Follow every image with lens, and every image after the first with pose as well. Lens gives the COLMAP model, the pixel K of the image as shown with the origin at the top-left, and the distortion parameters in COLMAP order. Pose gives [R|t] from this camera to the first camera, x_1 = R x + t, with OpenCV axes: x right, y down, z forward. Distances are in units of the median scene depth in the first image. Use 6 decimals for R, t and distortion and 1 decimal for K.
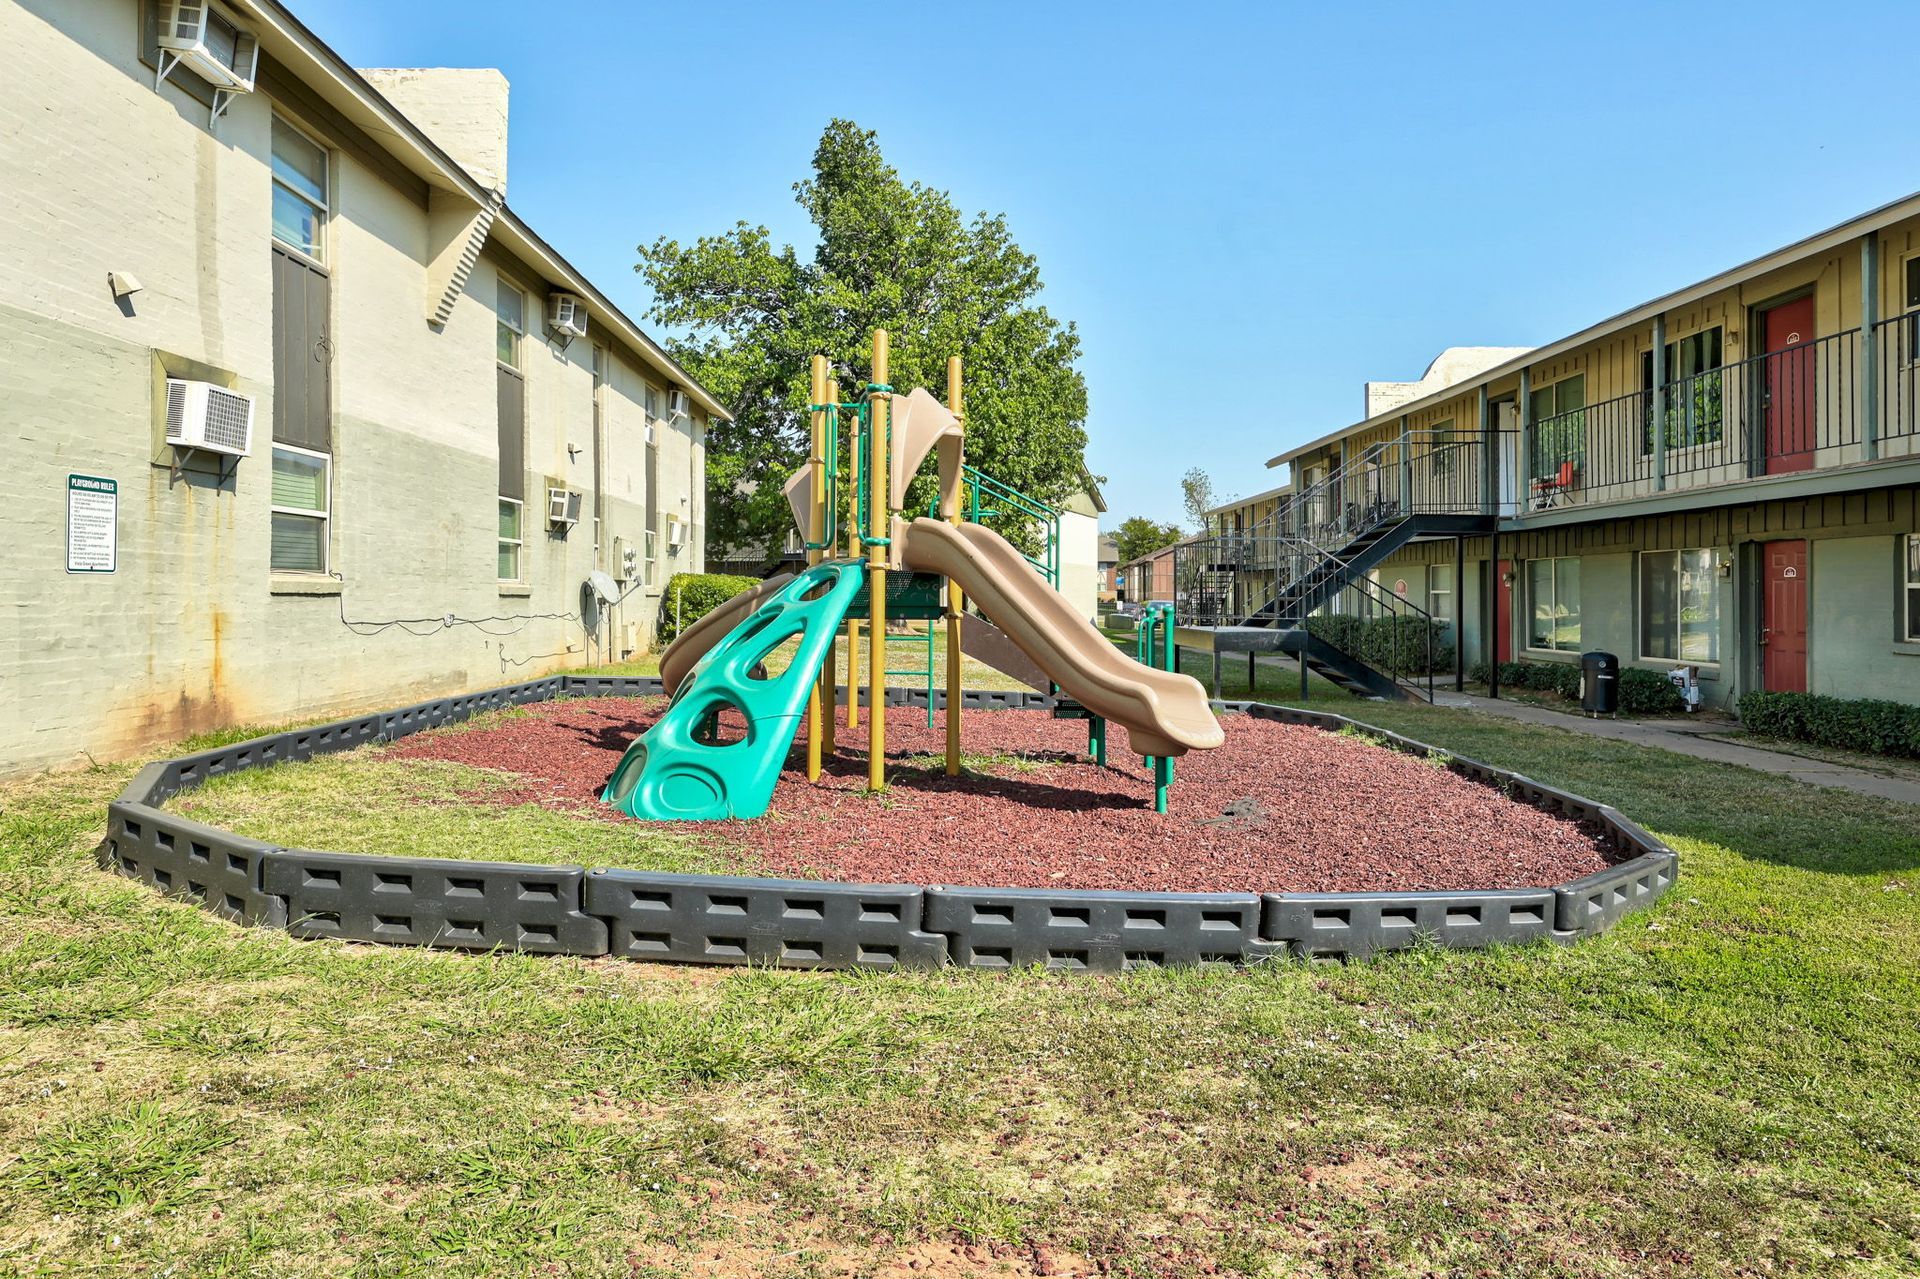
lens RADIAL K [[1220.2, 0, 958.3], [0, 1220.2, 590.1], [0, 0, 1]] dist [0.001492, -0.000110]
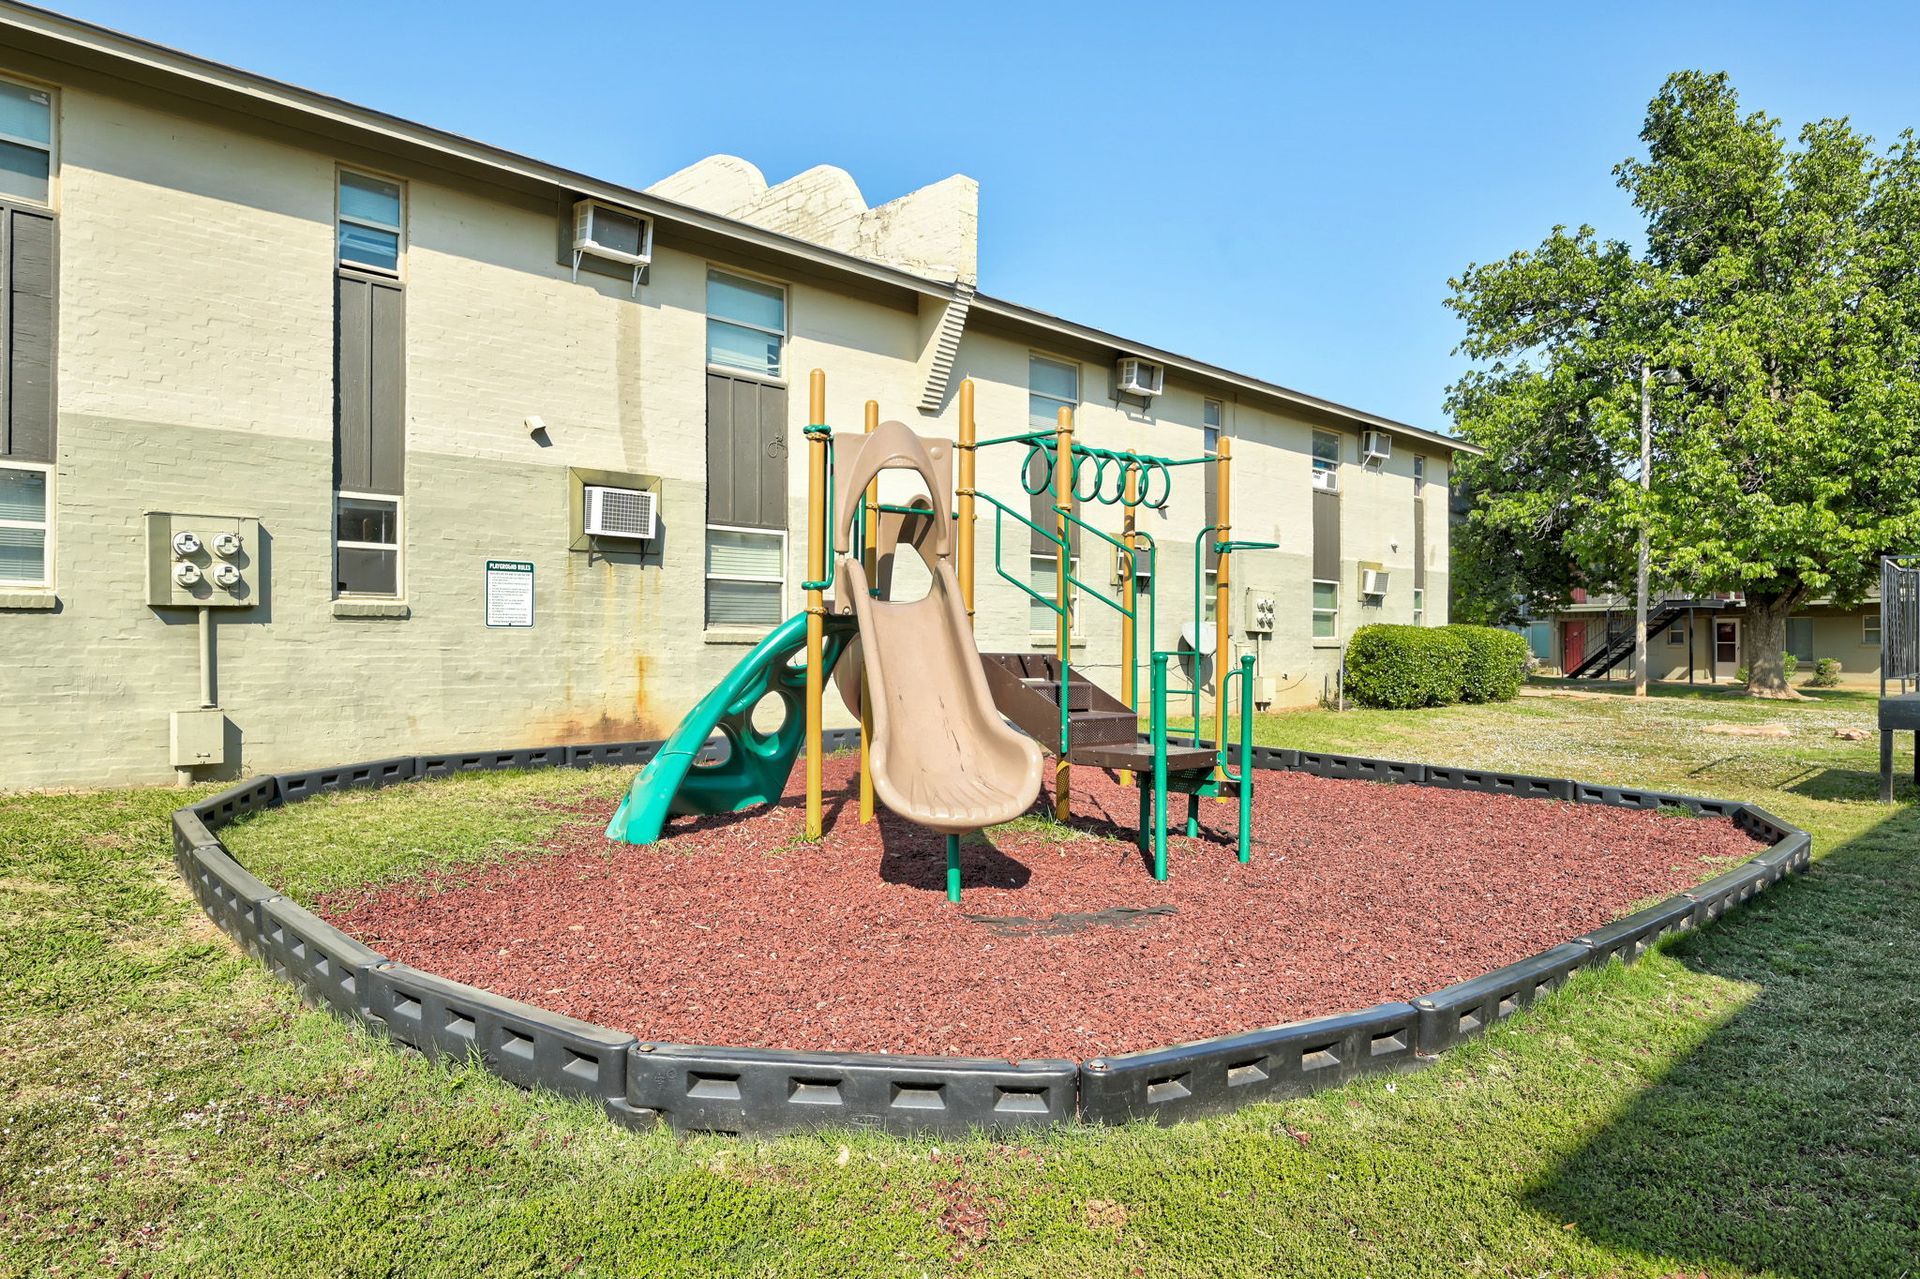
lens RADIAL K [[1199.7, 0, 957.2], [0, 1199.7, 654.0], [0, 0, 1]] dist [-0.005515, -0.001779]
pose [[0.694278, -0.000191, -0.719707, 0.401330], [0.004236, 0.999984, 0.003822, 0.008226], [0.719695, -0.005702, 0.694267, 0.230388]]
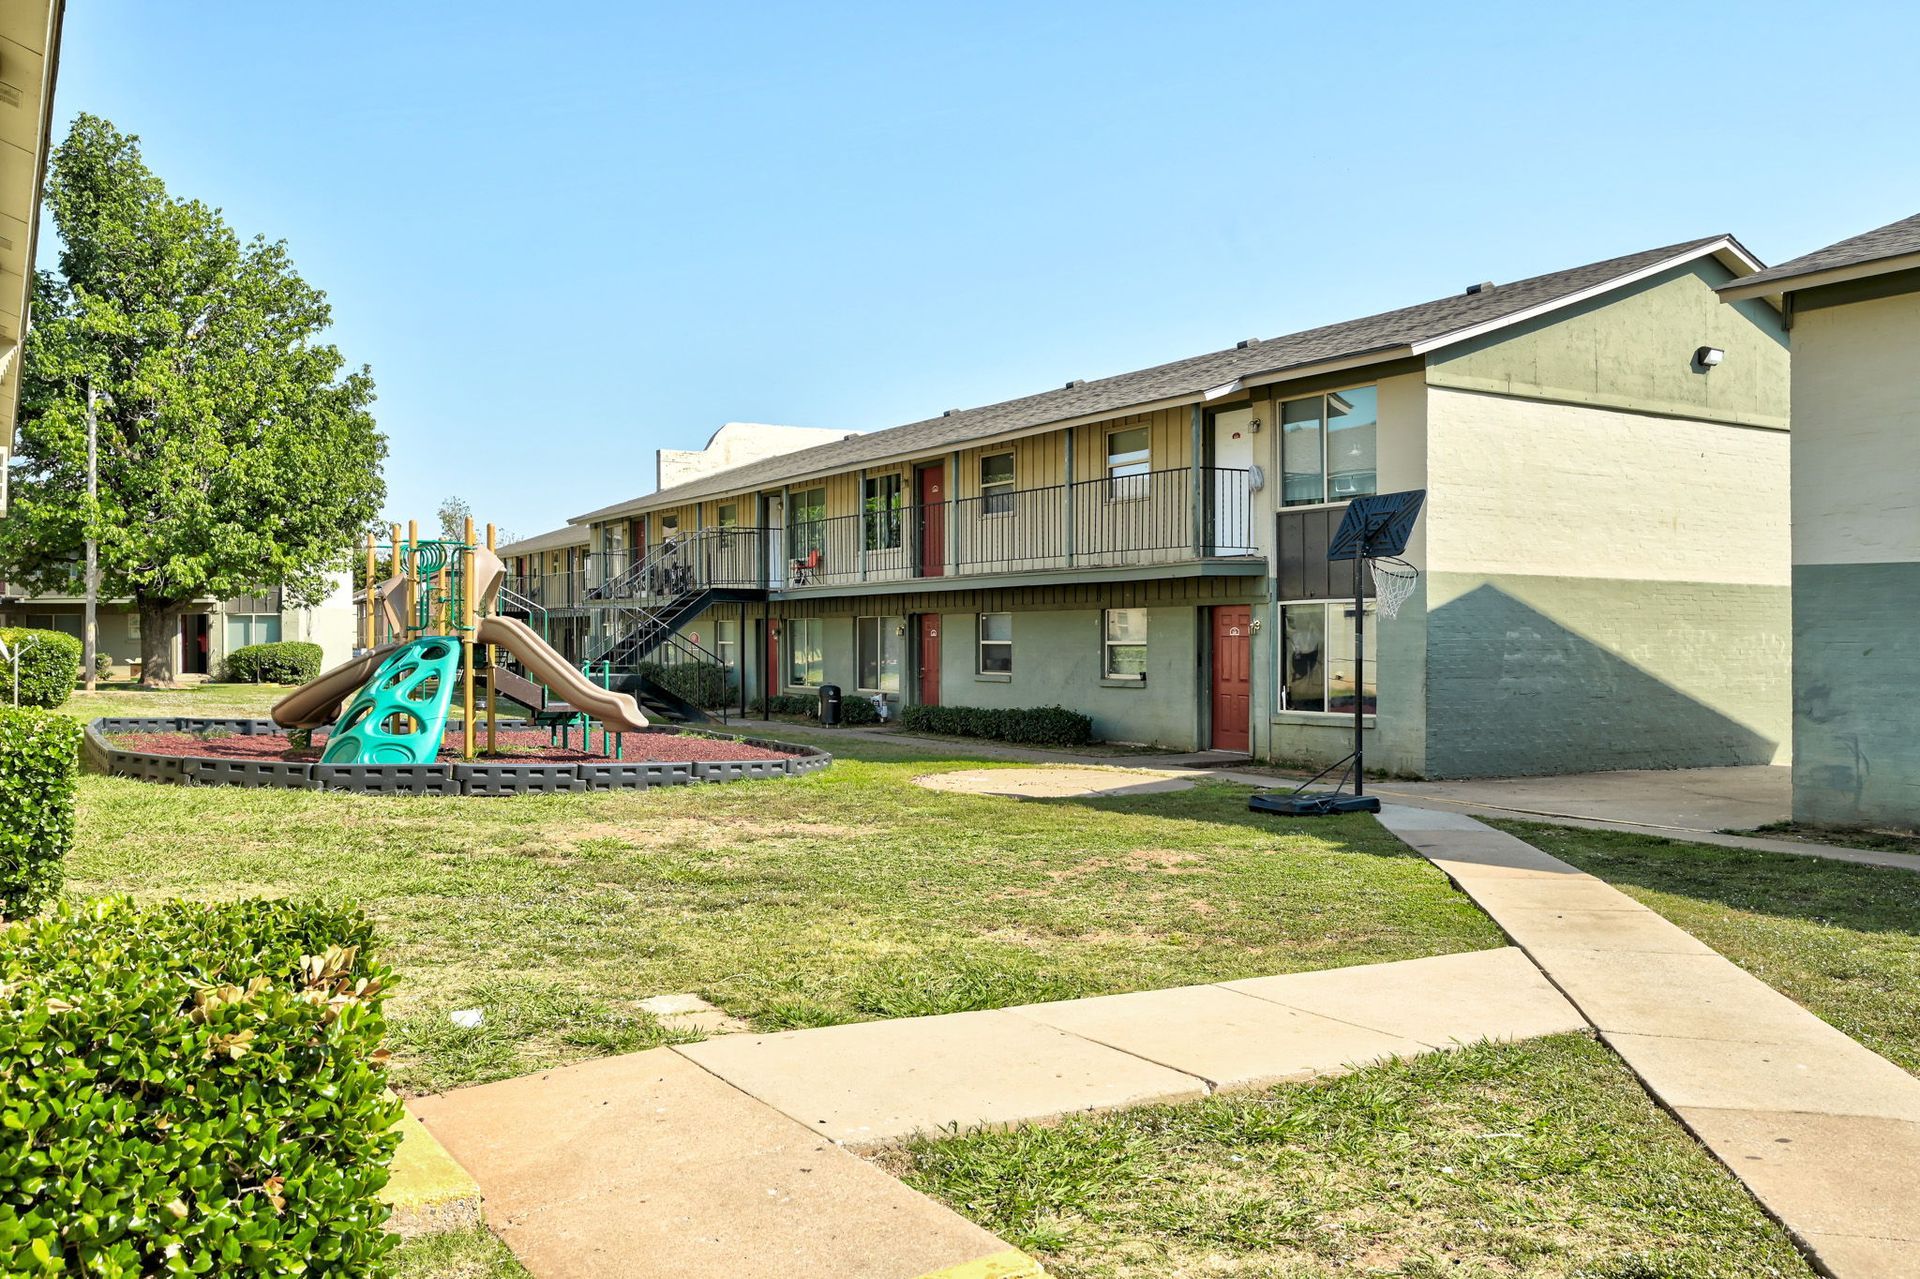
lens RADIAL K [[1532.2, 0, 960.0], [0, 1532.2, 639.5], [0, 0, 1]] dist [-0.009764, 0.007652]
pose [[0.857808, -0.004564, 0.513950, -0.352196], [0.001255, 0.999976, 0.006785, -0.020785], [-0.513969, -0.005175, 0.857793, -0.801293]]
